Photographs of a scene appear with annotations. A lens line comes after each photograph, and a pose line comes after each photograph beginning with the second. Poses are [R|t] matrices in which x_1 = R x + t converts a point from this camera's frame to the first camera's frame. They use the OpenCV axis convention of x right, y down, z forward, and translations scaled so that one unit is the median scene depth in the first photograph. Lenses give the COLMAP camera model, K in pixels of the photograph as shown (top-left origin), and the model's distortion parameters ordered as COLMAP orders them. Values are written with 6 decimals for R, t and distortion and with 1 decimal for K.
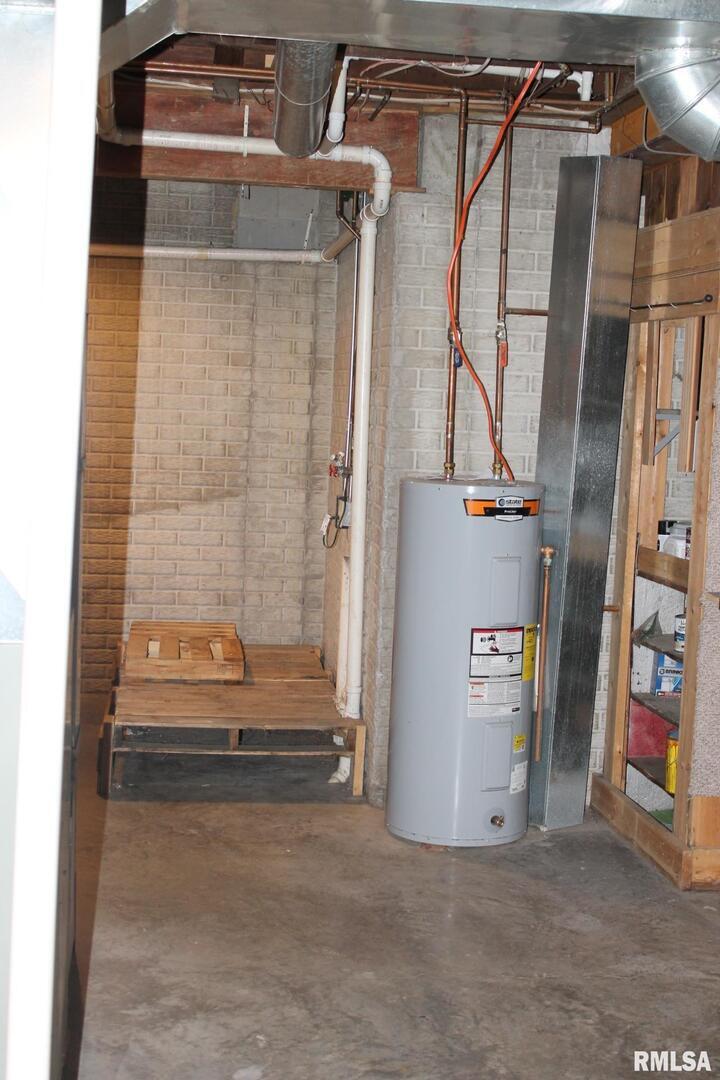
lens RADIAL K [[1588.7, 0, 359.8], [0, 1588.7, 541.3], [0, 0, 1]] dist [-0.008777, 0.000000]
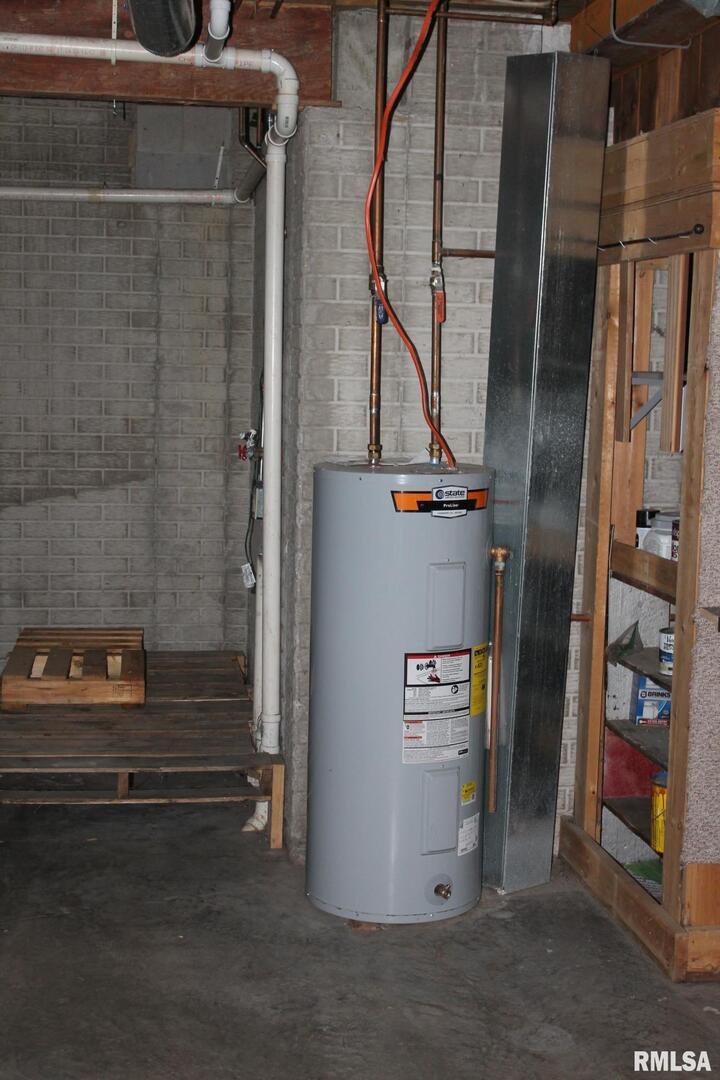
lens RADIAL K [[1588.7, 0, 362.0], [0, 1588.7, 537.5], [0, 0, 1]] dist [-0.008777, 0.000000]
pose [[0.999603, -0.020088, 0.019777, 0.032132], [0.019617, 0.999526, 0.023742, -0.020956], [-0.020245, -0.023345, 0.999522, 0.194472]]
